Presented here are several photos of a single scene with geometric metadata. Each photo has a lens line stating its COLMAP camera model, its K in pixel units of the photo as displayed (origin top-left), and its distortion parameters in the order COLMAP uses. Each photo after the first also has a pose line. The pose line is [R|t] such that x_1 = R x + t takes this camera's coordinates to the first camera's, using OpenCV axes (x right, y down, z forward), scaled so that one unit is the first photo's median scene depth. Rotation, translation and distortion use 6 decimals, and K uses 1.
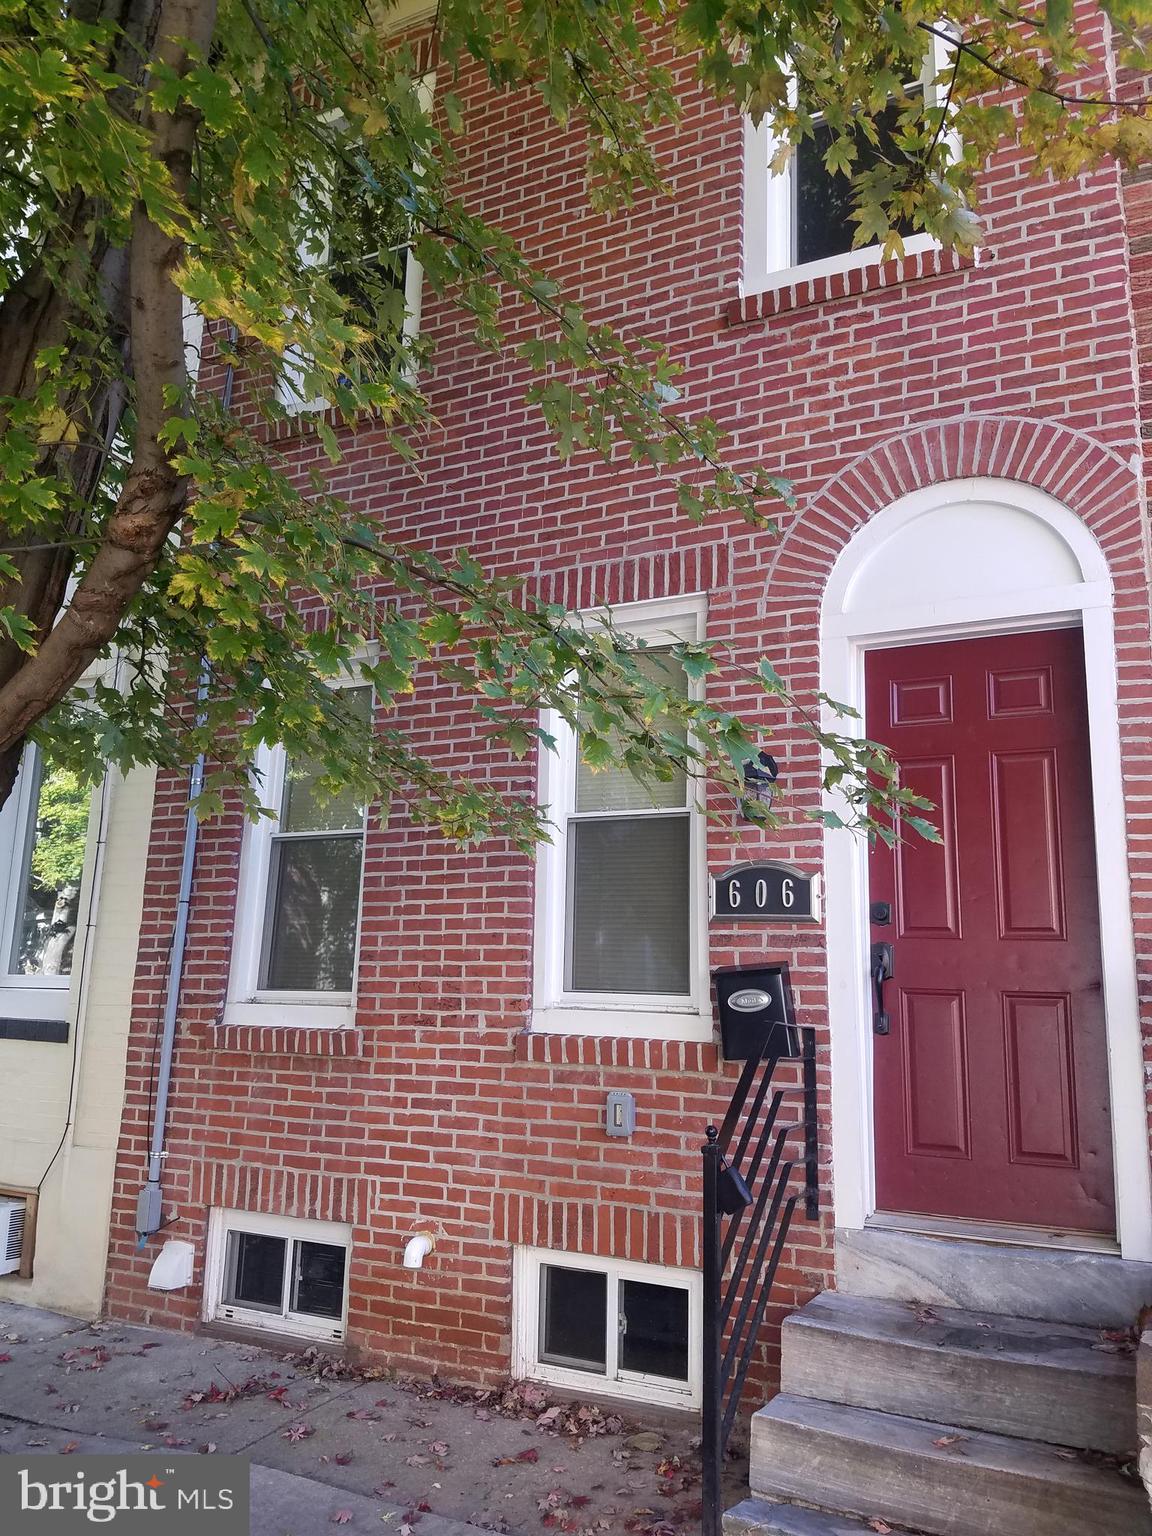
lens RADIAL K [[1191.7, 0, 550.6], [0, 1191.7, 767.9], [0, 0, 1]] dist [0.242772, -0.346714]
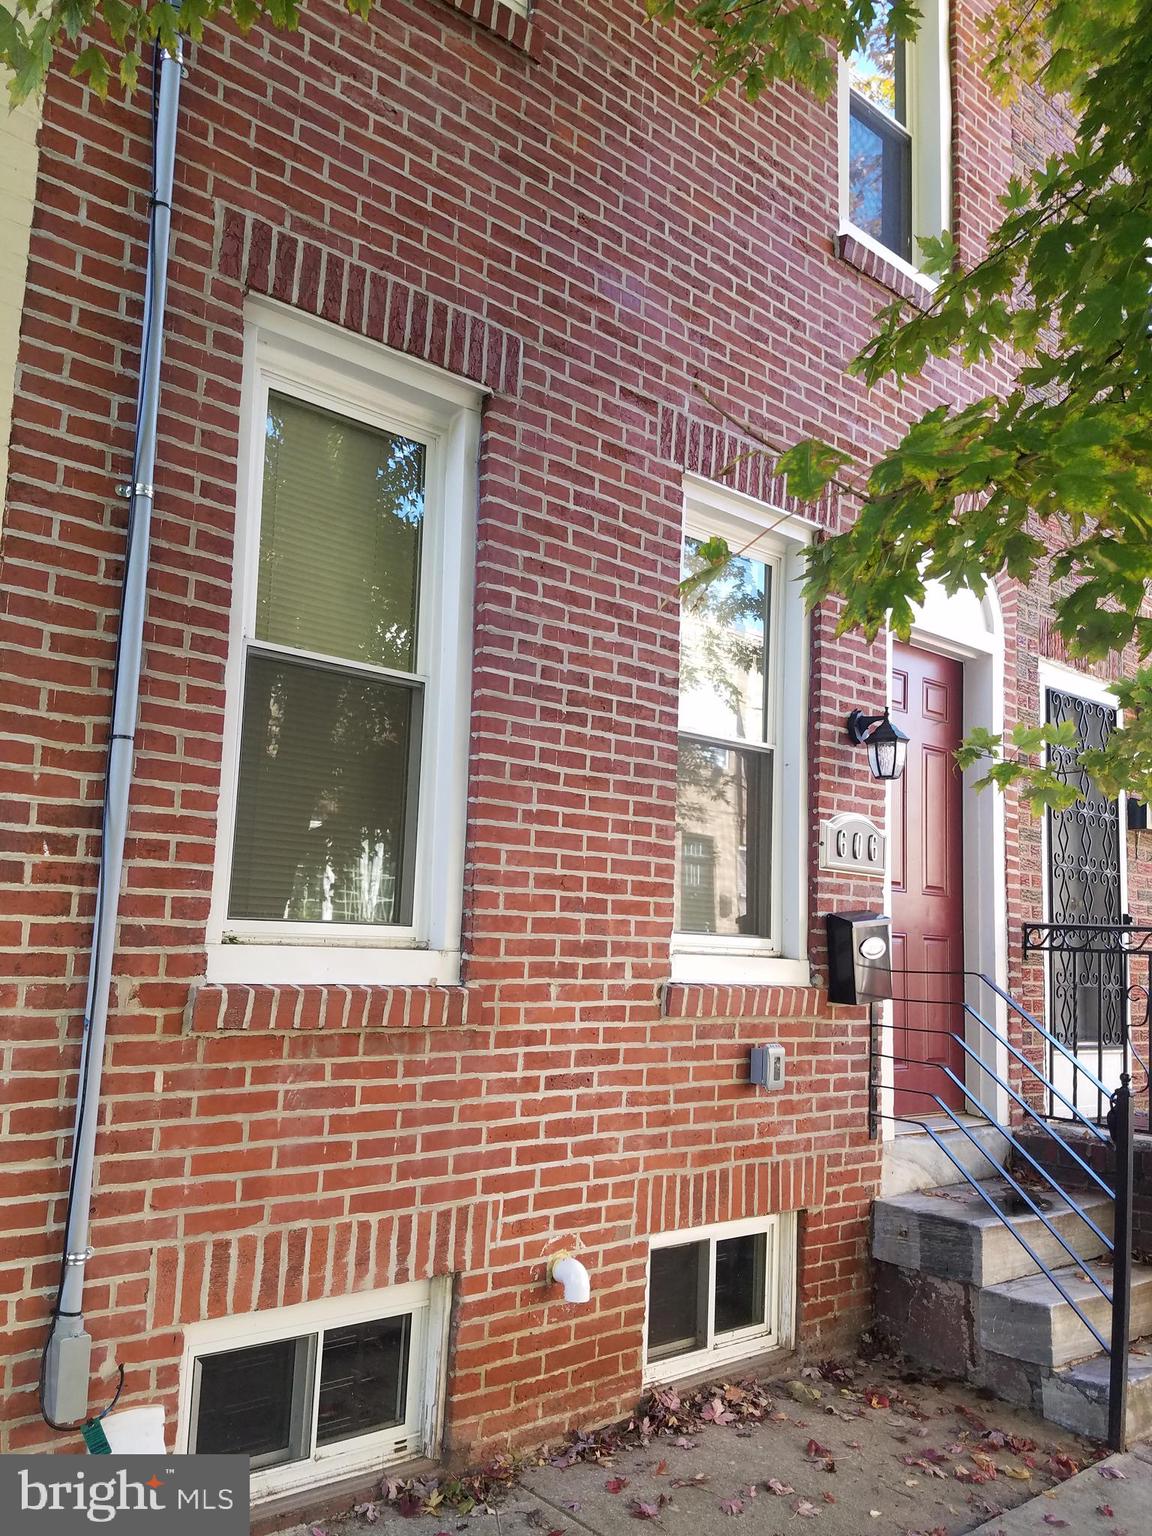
lens RADIAL K [[1191.7, 0, 550.6], [0, 1191.7, 767.9], [0, 0, 1]] dist [0.242772, -0.346714]
pose [[0.344985, 0.109045, 0.932252, -0.794227], [-0.220529, 0.974842, -0.032419, 0.113974], [-0.912333, -0.194404, 0.360354, 0.763405]]
